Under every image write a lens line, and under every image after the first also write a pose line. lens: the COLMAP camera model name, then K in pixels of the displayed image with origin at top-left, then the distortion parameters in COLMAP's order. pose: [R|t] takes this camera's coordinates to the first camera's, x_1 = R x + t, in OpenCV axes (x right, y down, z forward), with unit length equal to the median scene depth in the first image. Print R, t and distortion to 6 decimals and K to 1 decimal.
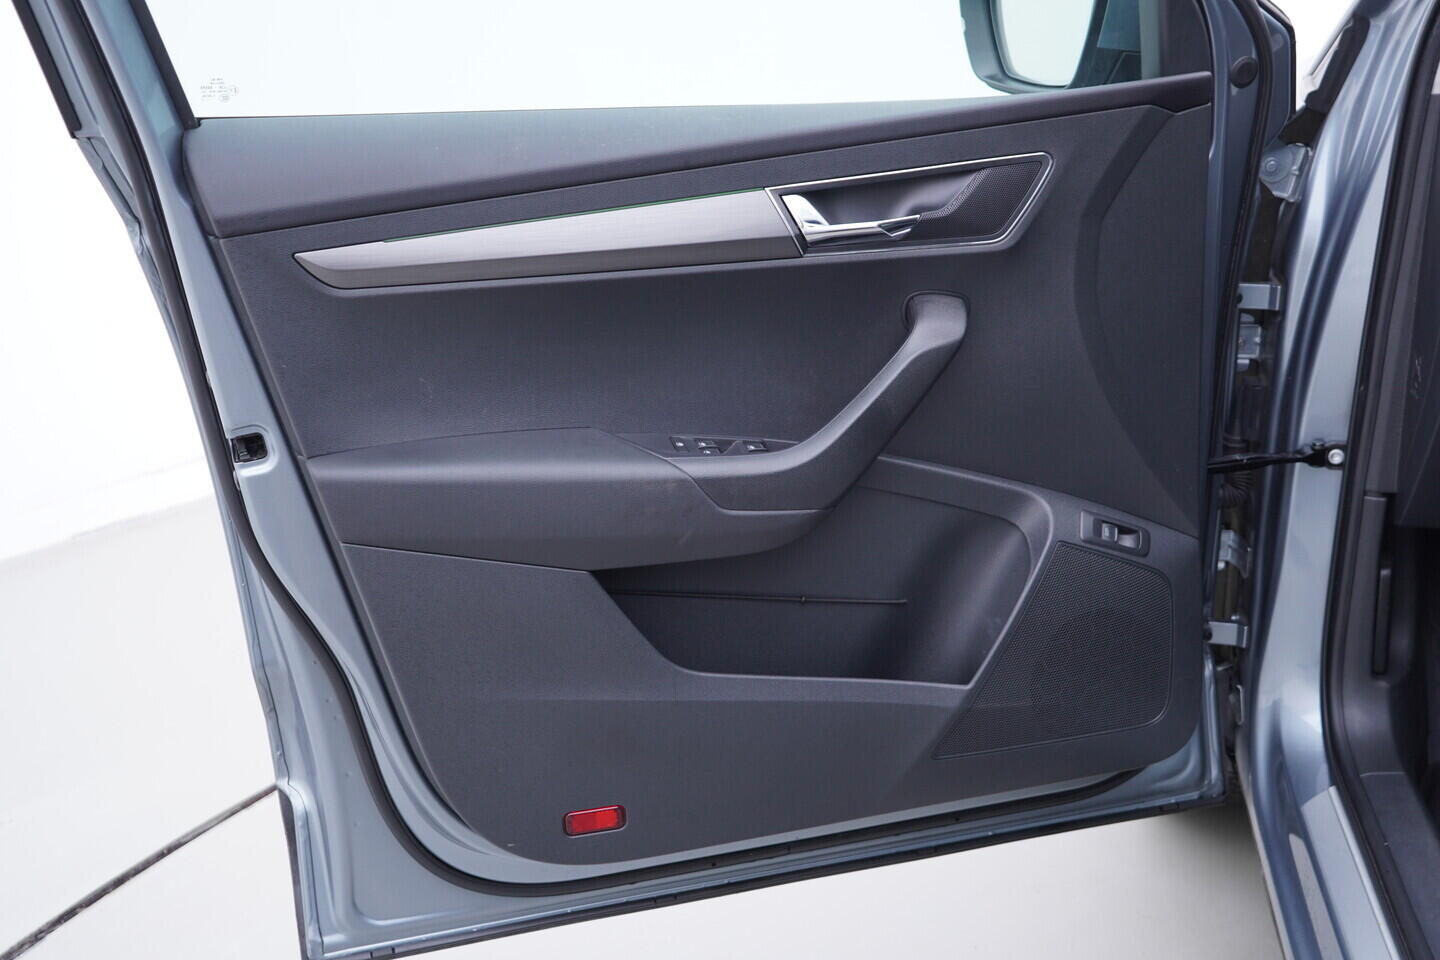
lens RADIAL K [[1496.0, 0, 727.6], [0, 1496.0, 477.7], [0, 0, 1]] dist [-0.005361, -0.003962]
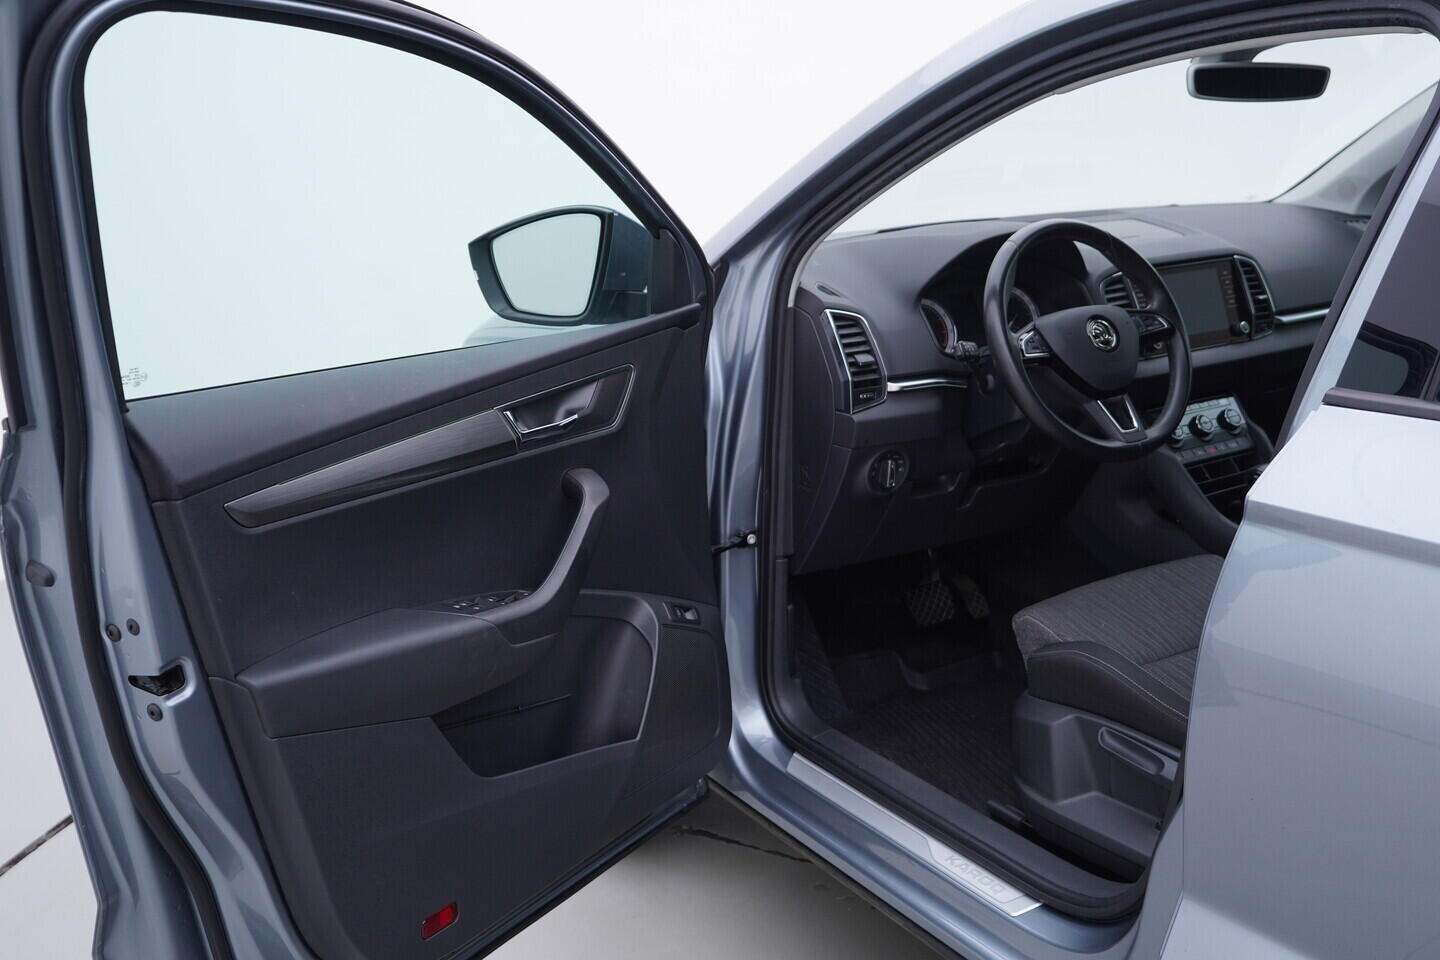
lens RADIAL K [[1532.9, 0, 725.8], [0, 1532.9, 475.2], [0, 0, 1]] dist [-0.007932, 0.003641]
pose [[0.716513, -0.142231, 0.682920, -0.715427], [0.220826, 0.974892, -0.028649, -0.041437], [-0.661698, 0.171334, 0.729931, -0.142763]]
